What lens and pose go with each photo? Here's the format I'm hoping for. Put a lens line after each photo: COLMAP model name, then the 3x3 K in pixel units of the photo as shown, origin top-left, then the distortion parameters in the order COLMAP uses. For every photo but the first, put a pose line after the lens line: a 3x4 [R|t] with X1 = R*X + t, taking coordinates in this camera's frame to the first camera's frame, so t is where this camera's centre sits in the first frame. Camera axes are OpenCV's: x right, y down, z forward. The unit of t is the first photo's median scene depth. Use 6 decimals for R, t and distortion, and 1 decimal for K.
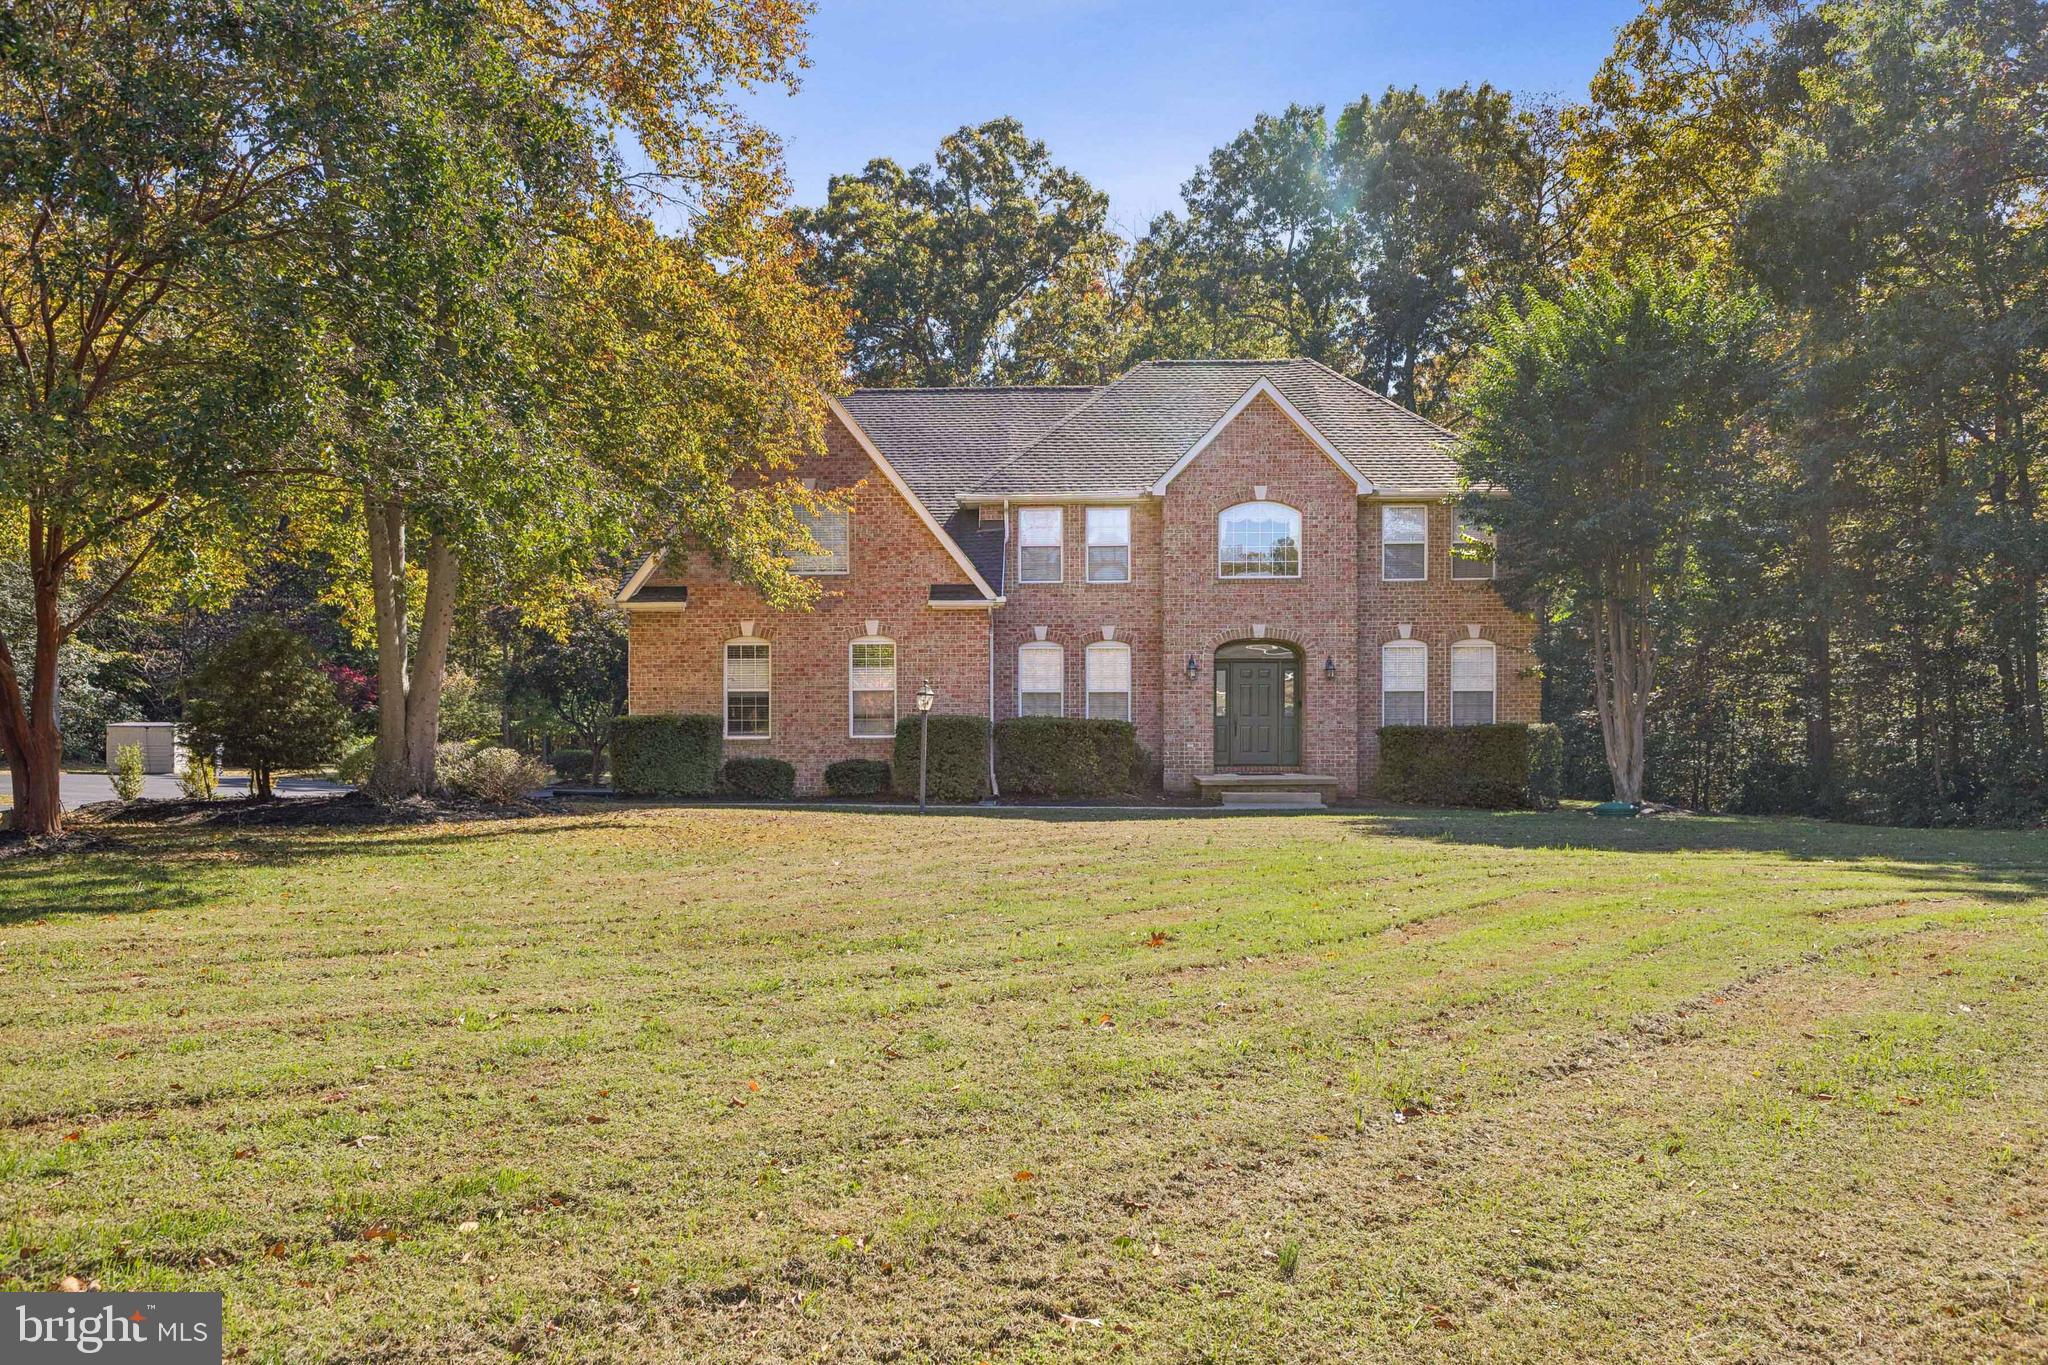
lens RADIAL K [[1616.7, 0, 1025.1], [0, 1616.7, 773.6], [0, 0, 1]] dist [0.072097, 0.000631]
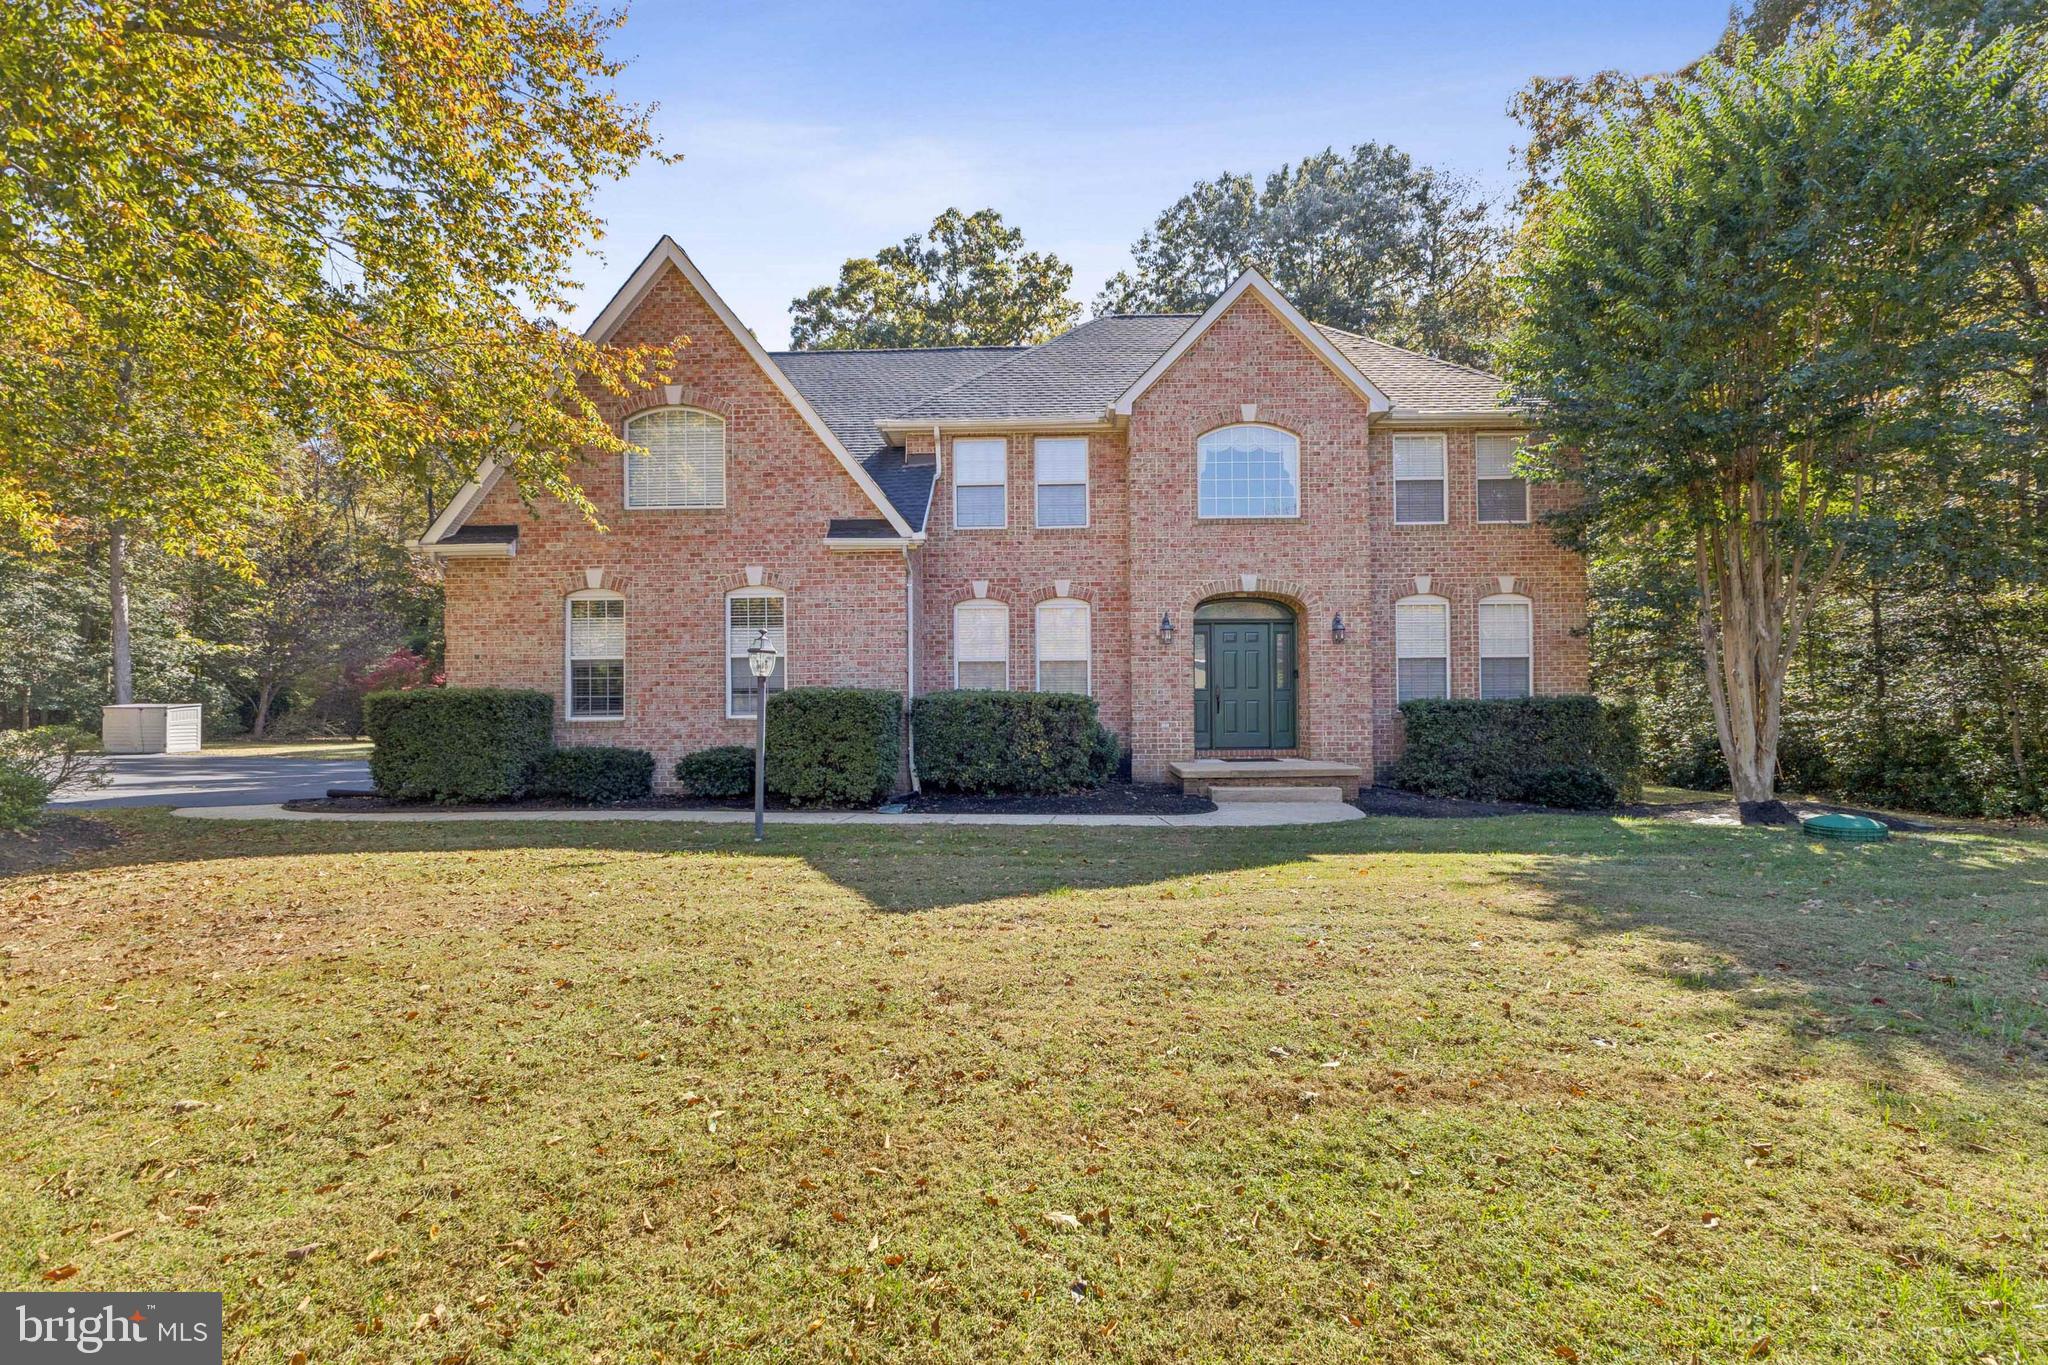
lens RADIAL K [[962.2, 0, 1022.5], [0, 962.2, 703.0], [0, 0, 1]] dist [0.001378, 0.000341]
pose [[0.999947, -0.005409, -0.008717, 0.035552], [0.005134, 0.999496, -0.031331, -0.013824], [0.008882, 0.031284, 0.999471, 0.521758]]
